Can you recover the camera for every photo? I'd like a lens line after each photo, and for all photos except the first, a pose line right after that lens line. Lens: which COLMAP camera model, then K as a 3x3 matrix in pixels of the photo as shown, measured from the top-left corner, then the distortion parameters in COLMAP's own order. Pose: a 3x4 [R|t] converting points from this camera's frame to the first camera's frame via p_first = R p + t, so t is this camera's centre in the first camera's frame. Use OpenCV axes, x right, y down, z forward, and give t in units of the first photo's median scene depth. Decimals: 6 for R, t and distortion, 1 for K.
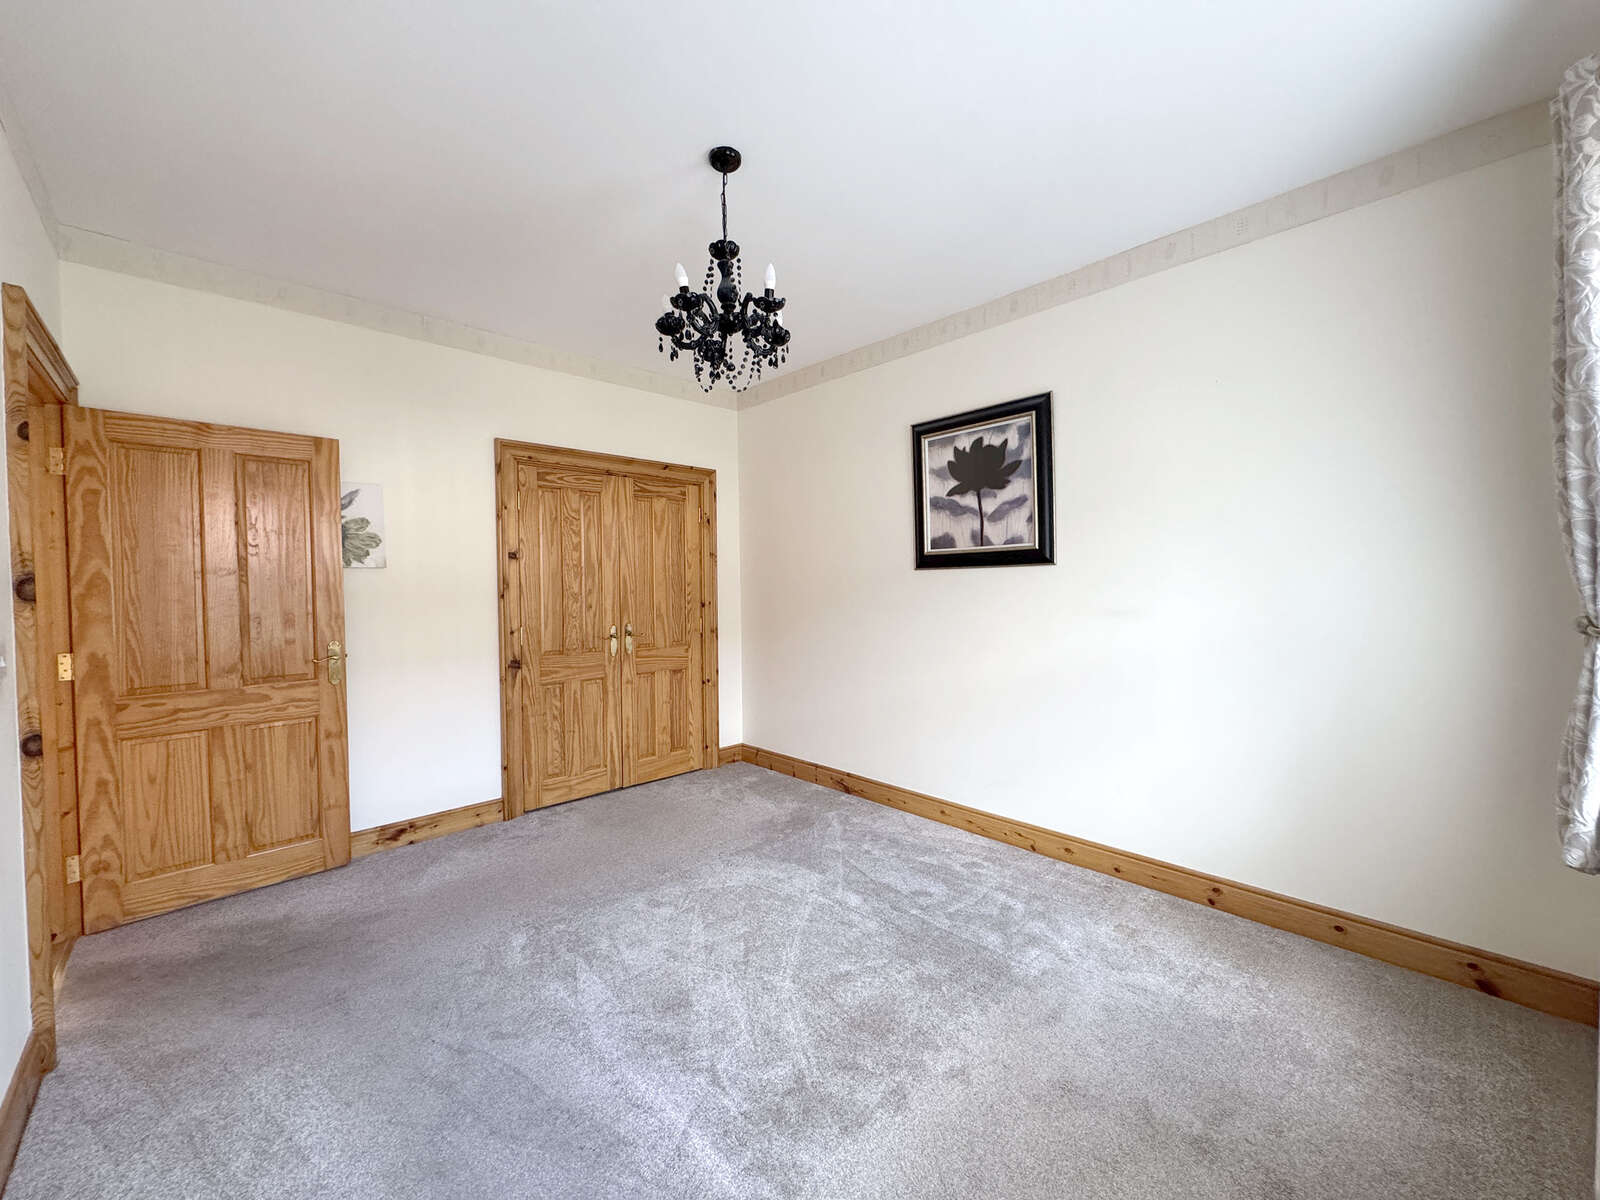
lens RADIAL K [[635.3, 0, 794.8], [0, 635.3, 593.8], [0, 0, 1]] dist [-0.003634, 0.000668]
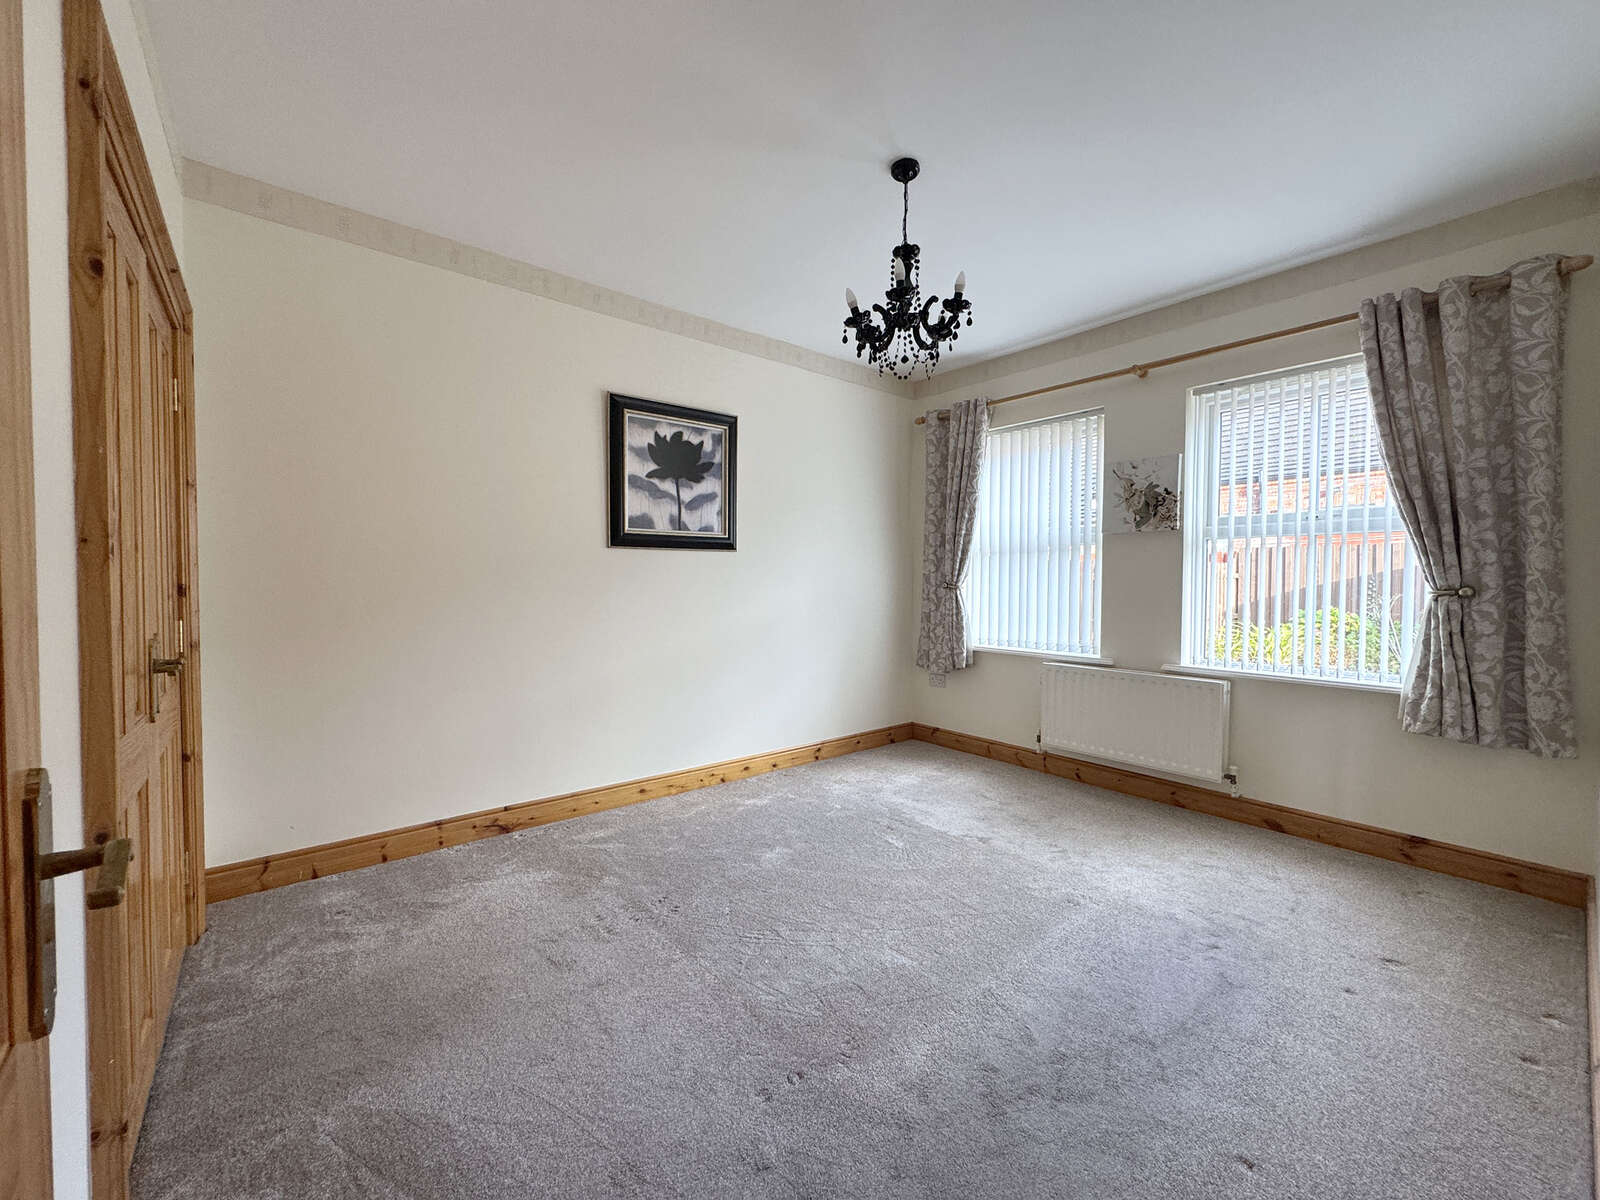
lens RADIAL K [[635.3, 0, 791.8], [0, 635.3, 602.4], [0, 0, 1]] dist [-0.003634, 0.000668]
pose [[0.075343, -0.020223, 0.996953, -0.790949], [0.015679, 0.999695, 0.019094, 0.031402], [-0.997034, 0.014193, 0.075637, 0.724101]]
